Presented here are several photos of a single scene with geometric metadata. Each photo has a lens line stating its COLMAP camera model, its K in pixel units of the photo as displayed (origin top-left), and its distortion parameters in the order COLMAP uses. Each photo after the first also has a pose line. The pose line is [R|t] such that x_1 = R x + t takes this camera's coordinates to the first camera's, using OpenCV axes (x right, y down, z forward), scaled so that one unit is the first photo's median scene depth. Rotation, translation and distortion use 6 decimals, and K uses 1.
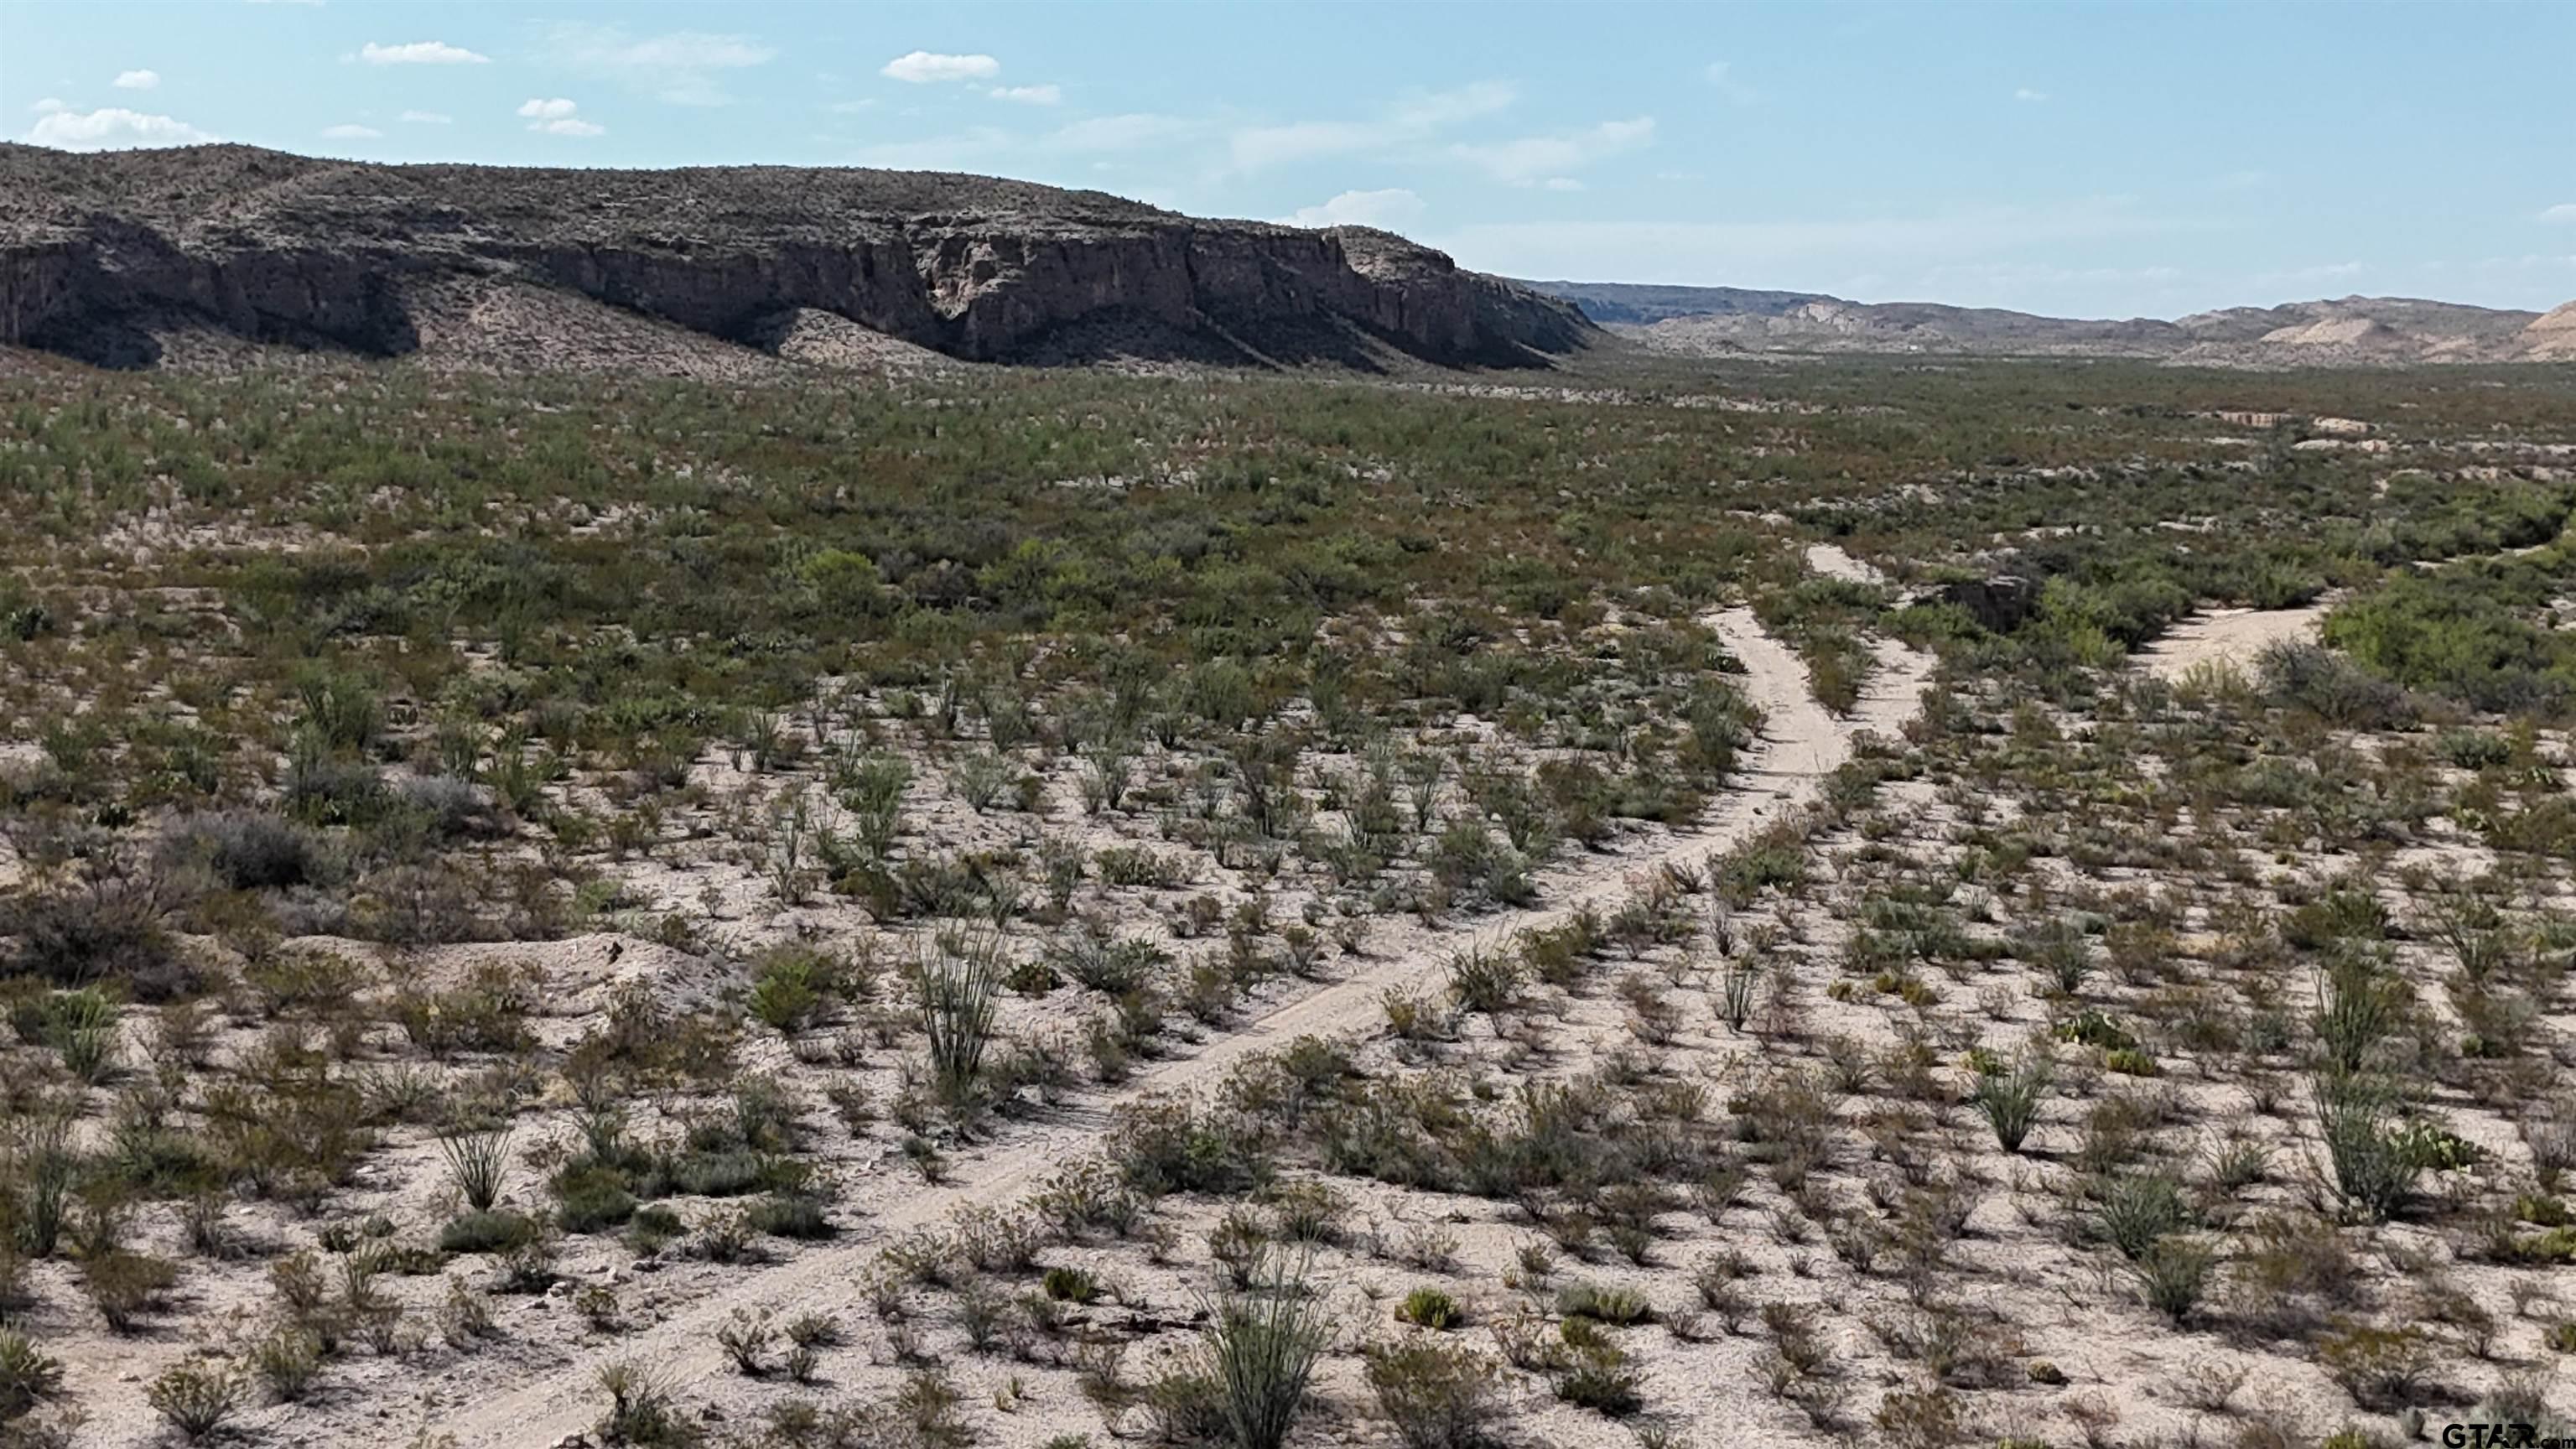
lens RADIAL K [[3602.3, 0, 1278.6], [0, 3602.3, 741.9], [0, 0, 1]] dist [0.083132, 0.000000]
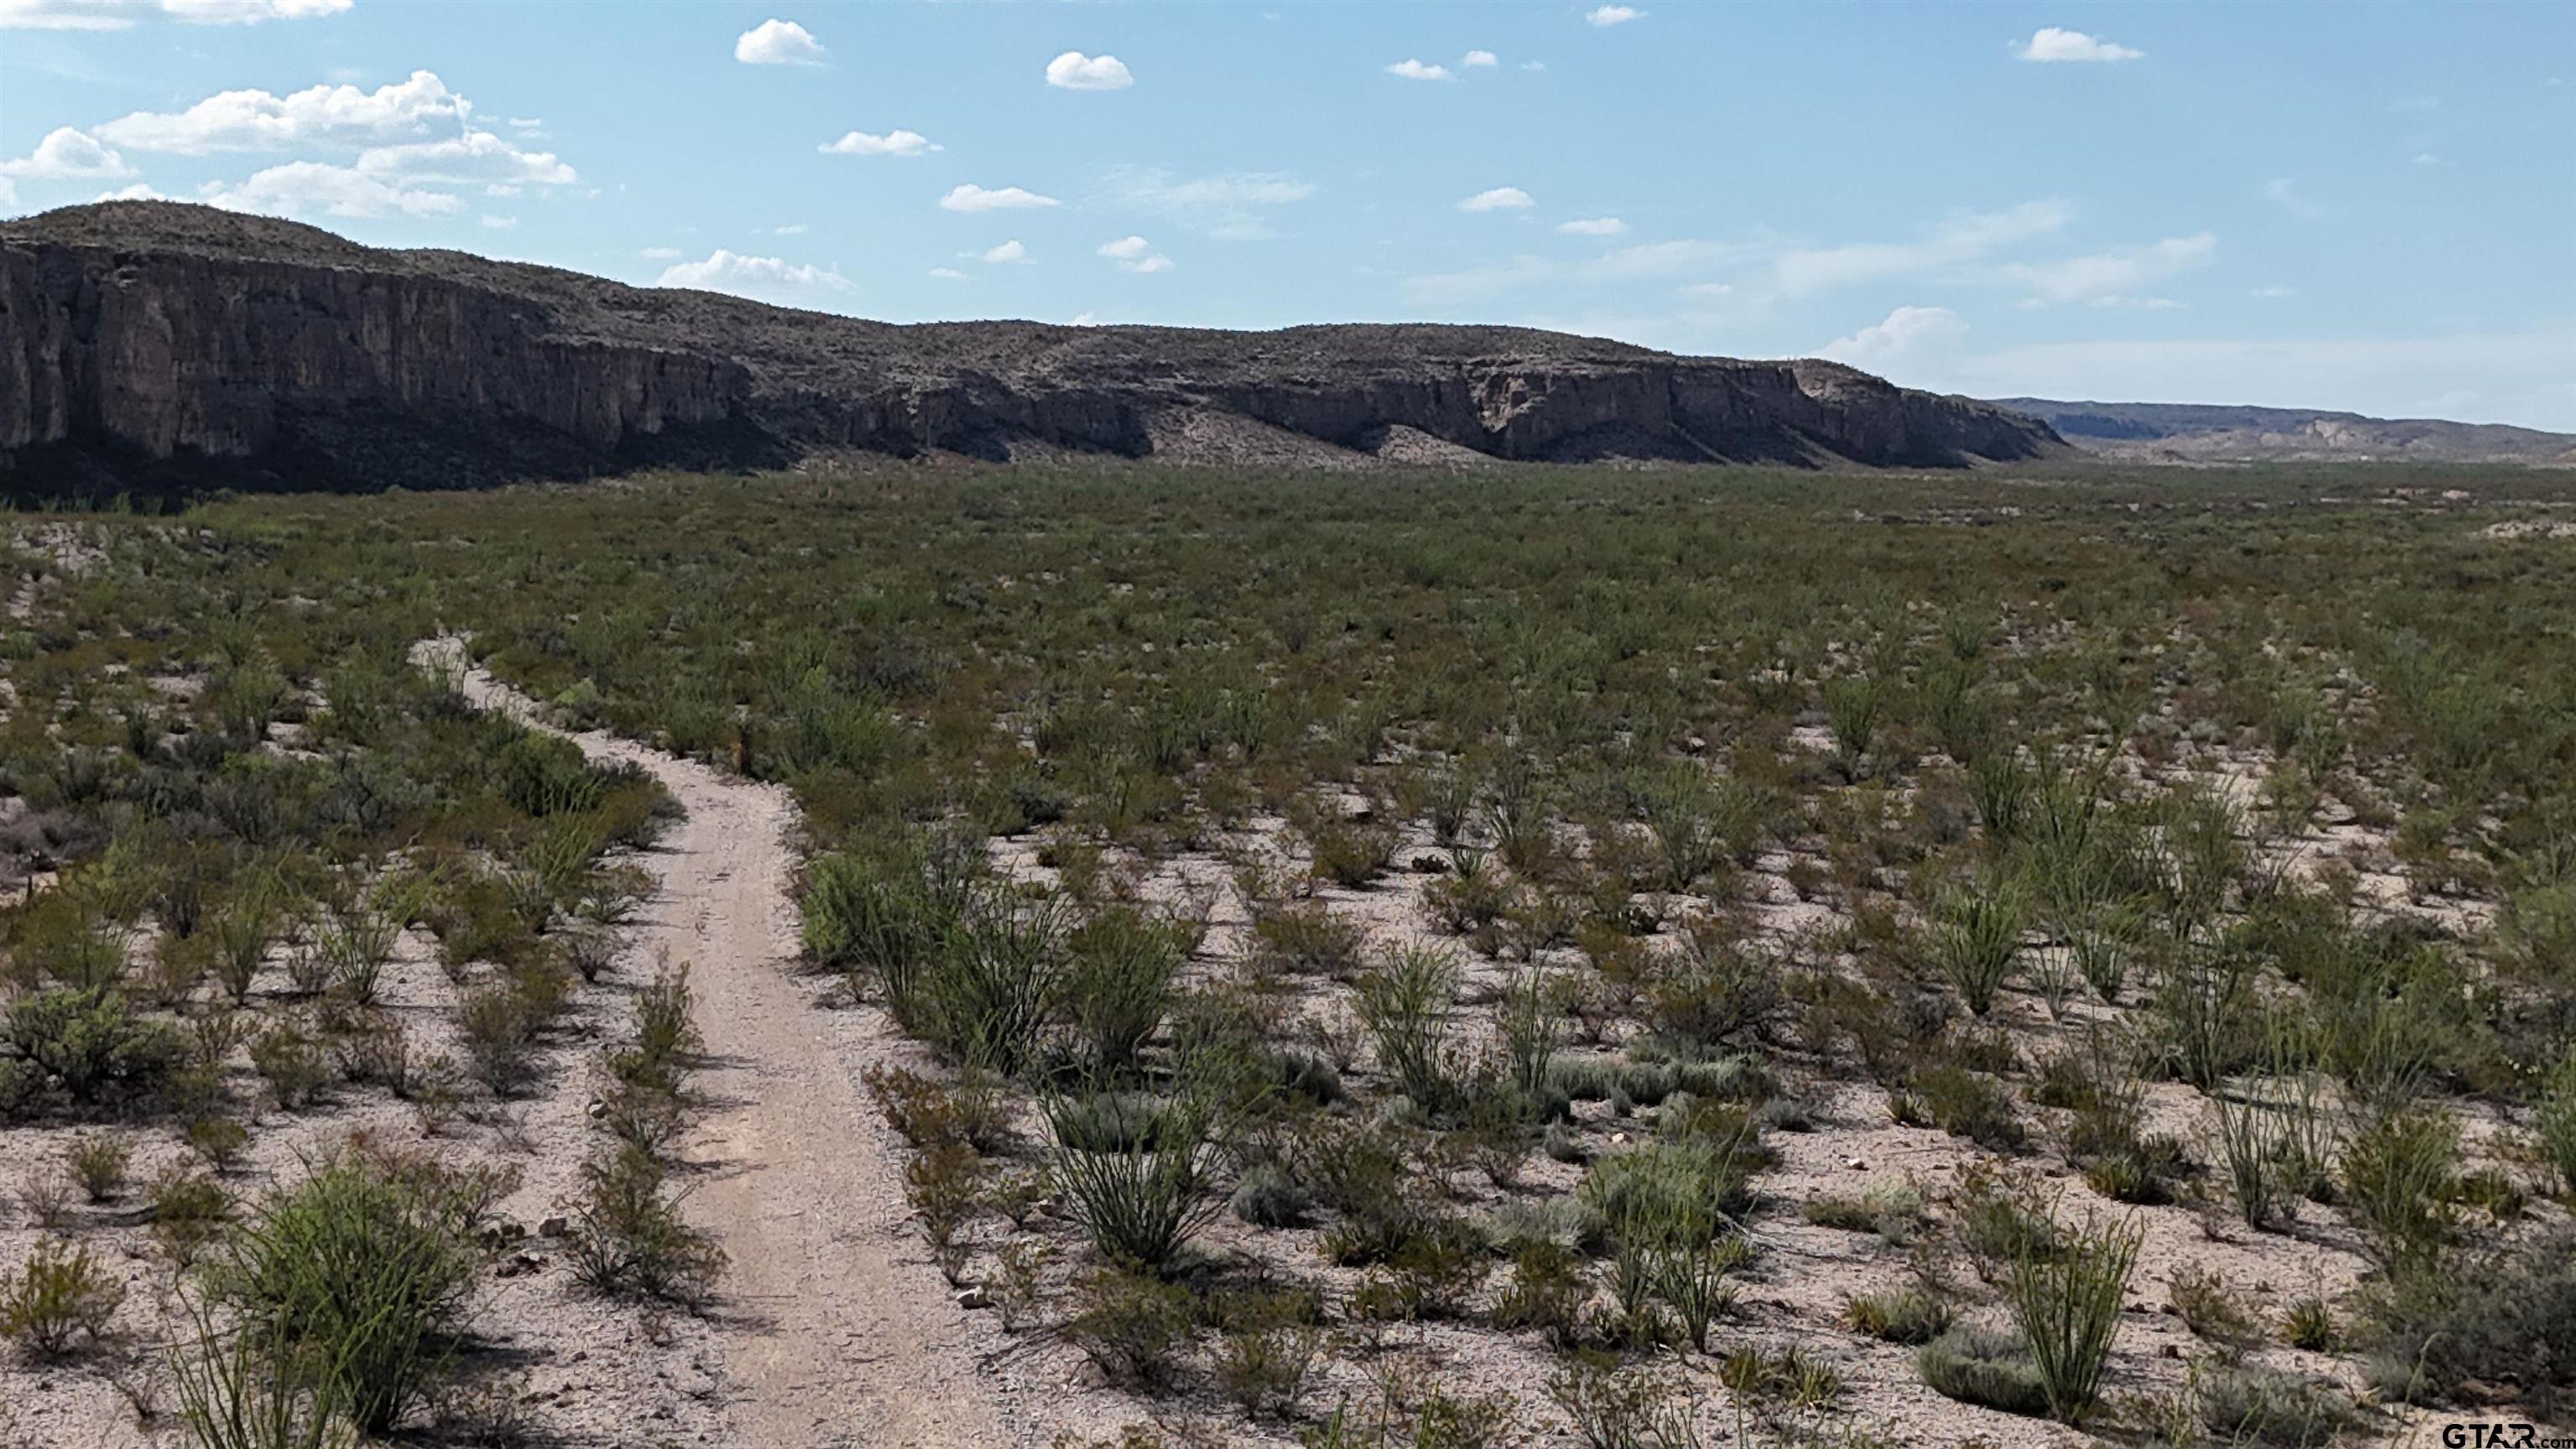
lens RADIAL K [[3602.3, 0, 1267.8], [0, 3602.3, 711.4], [0, 0, 1]] dist [0.083132, 0.000000]
pose [[0.988027, 0.004203, -0.154223, 0.039217], [-0.010836, 0.999051, -0.042197, 0.052419], [0.153900, 0.043363, 0.987135, -0.400041]]
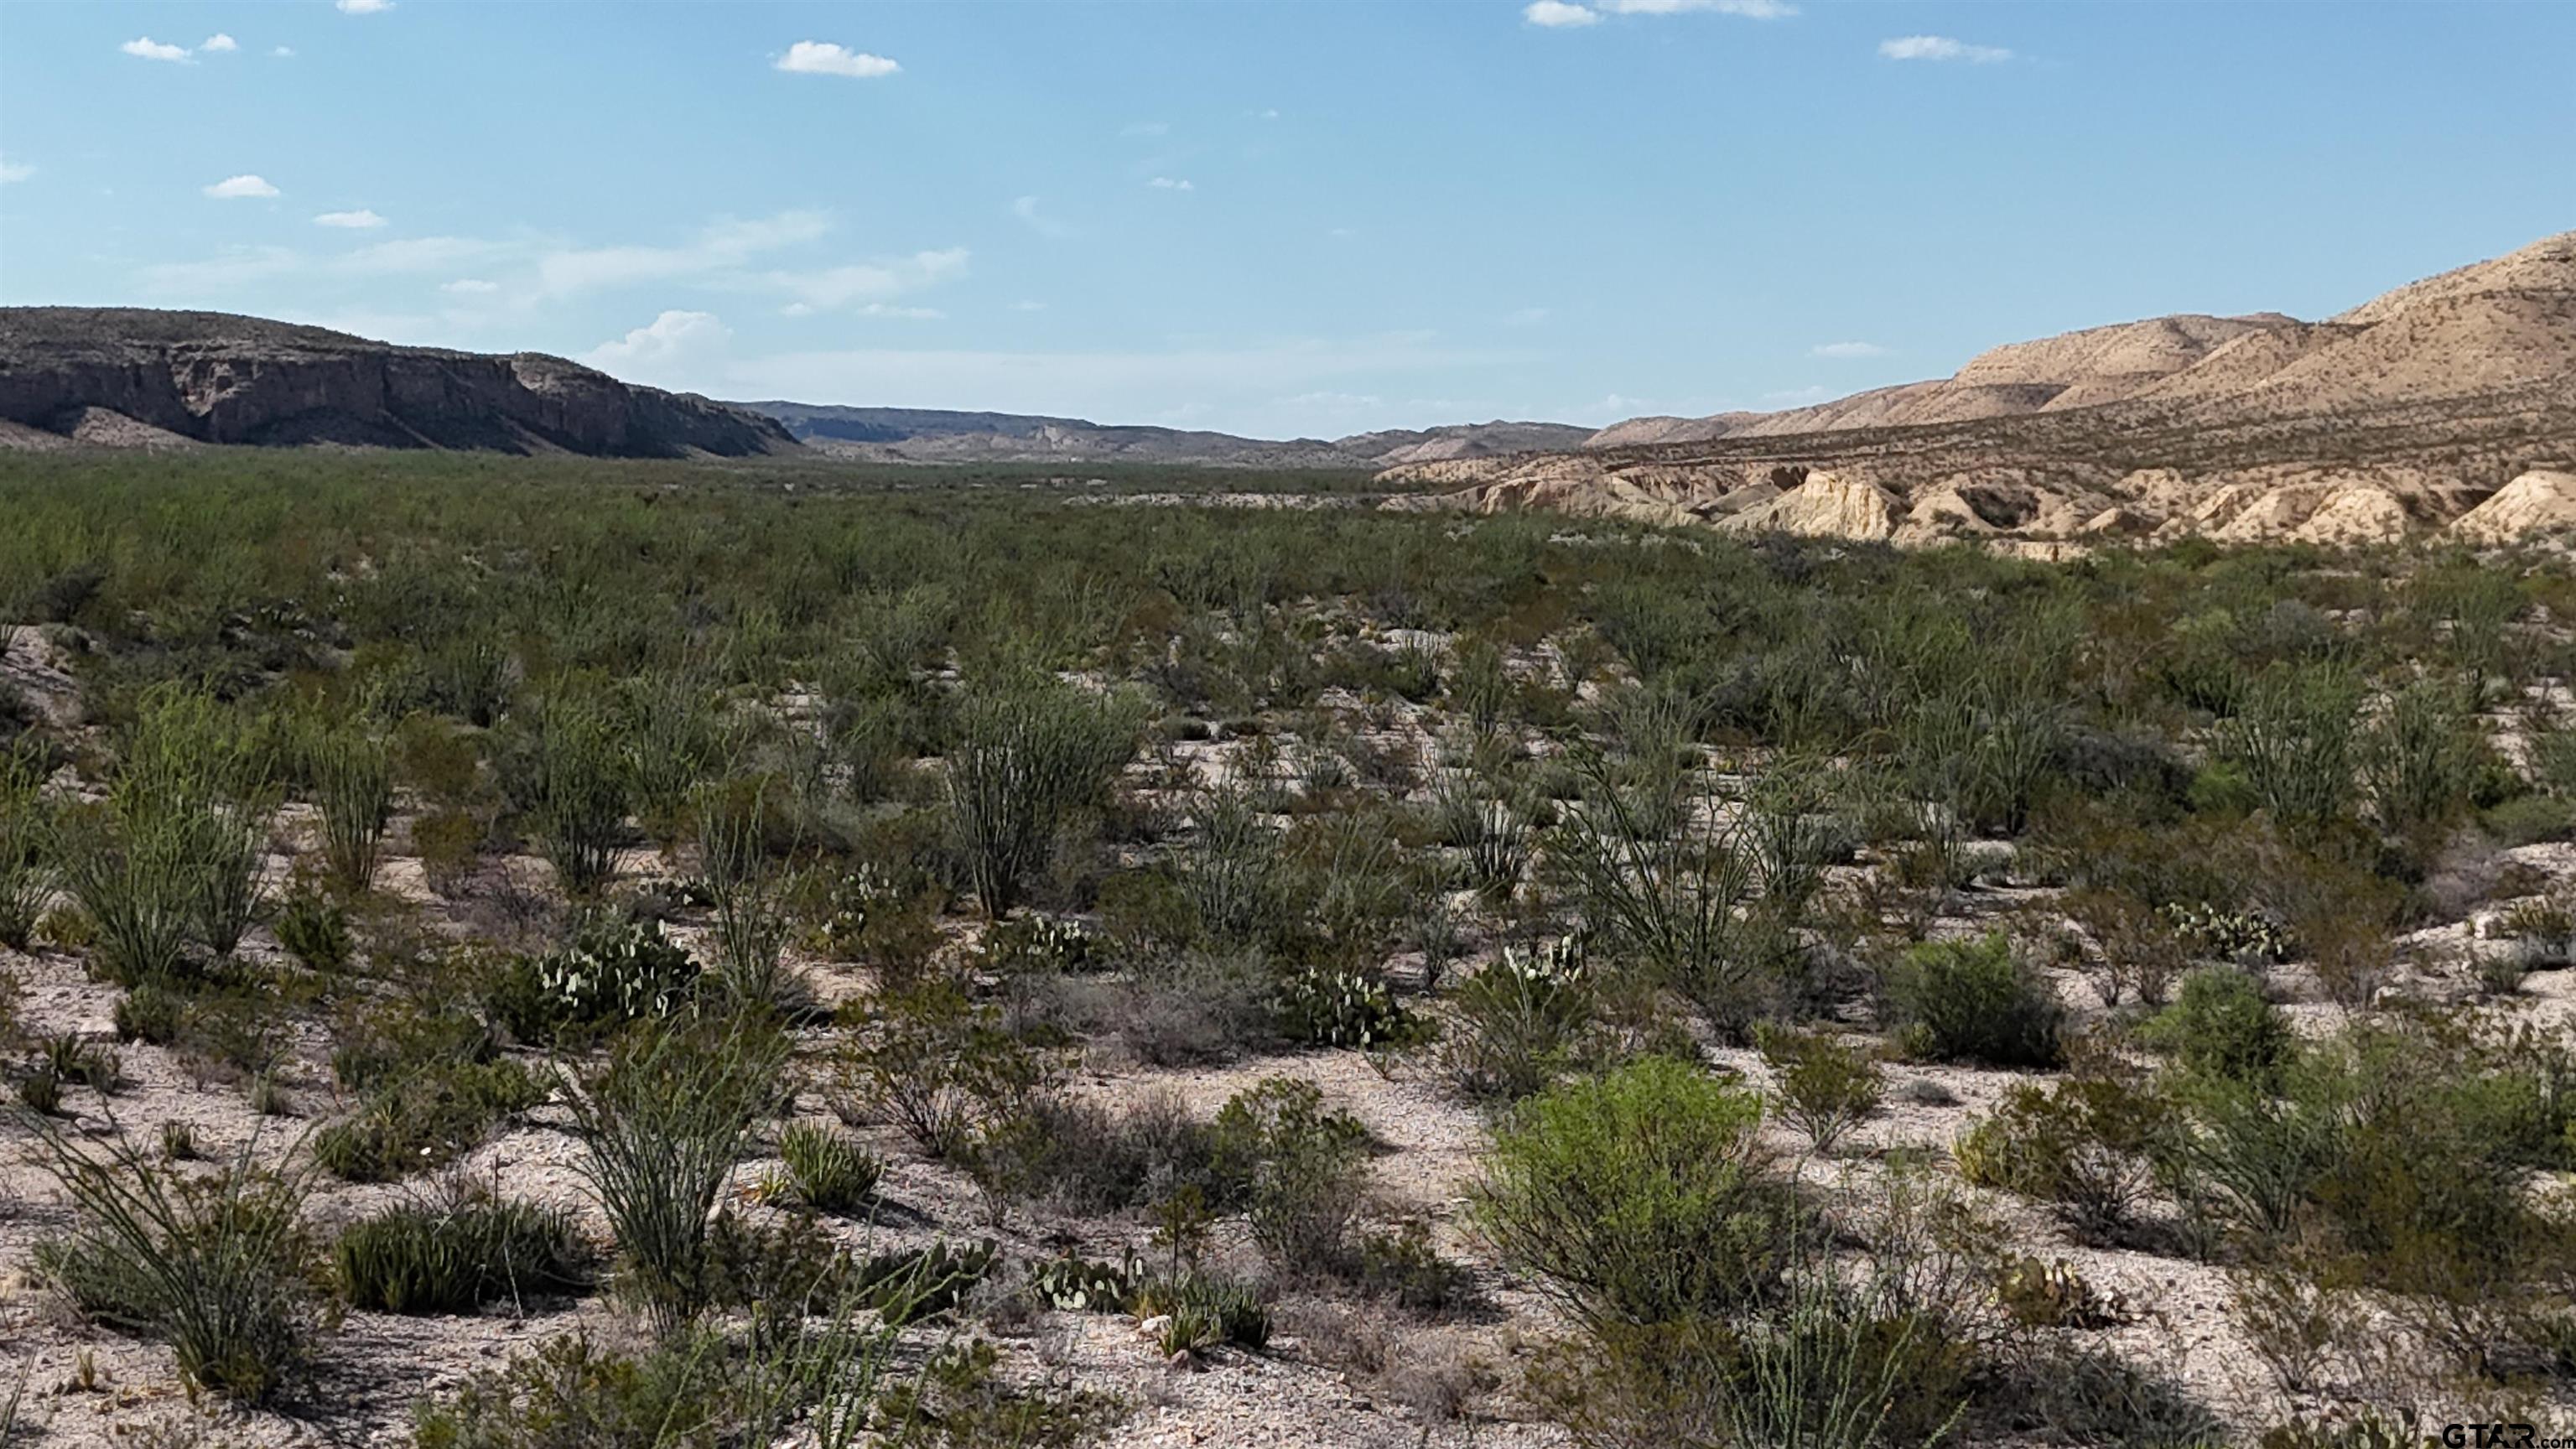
lens RADIAL K [[3613.6, 0, 1294.8], [0, 3613.6, 716.5], [0, 0, 1]] dist [0.056779, 0.000000]
pose [[0.982360, -0.013994, 0.186475, 0.063414], [0.021841, 0.998957, -0.040089, 0.066759], [-0.185719, 0.043455, 0.981641, -0.472818]]
